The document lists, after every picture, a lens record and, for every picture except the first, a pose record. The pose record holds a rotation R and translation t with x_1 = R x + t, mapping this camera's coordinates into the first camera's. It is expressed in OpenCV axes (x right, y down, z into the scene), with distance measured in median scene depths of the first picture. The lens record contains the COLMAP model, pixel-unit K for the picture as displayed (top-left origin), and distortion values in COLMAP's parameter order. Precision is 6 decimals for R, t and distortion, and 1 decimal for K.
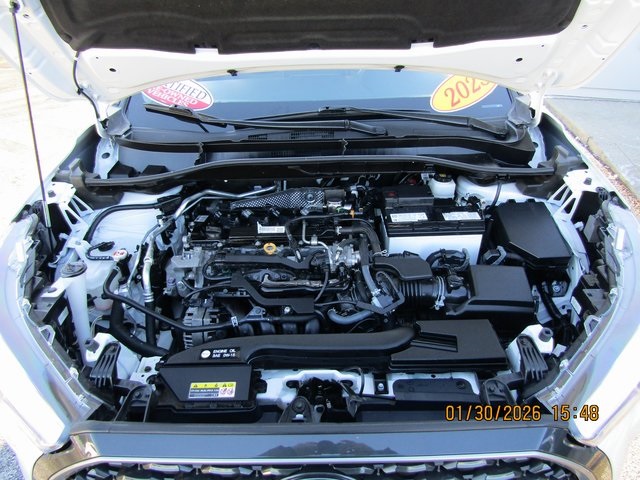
lens RADIAL K [[448.8, 0, 320.0], [0, 448.8, 240.2], [0, 0, 1]] dist [-0.013290, -0.002518]
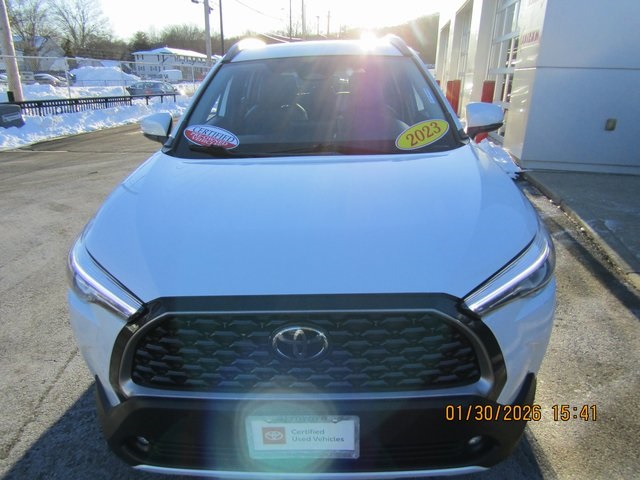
lens RADIAL K [[448.8, 0, 320.0], [0, 448.8, 239.9], [0, 0, 1]] dist [-0.013290, -0.002518]
pose [[0.999510, 0.009987, -0.029656, 0.055791], [-0.015487, 0.981374, -0.191483, 0.244911], [0.027191, 0.191848, 0.981048, -0.294831]]
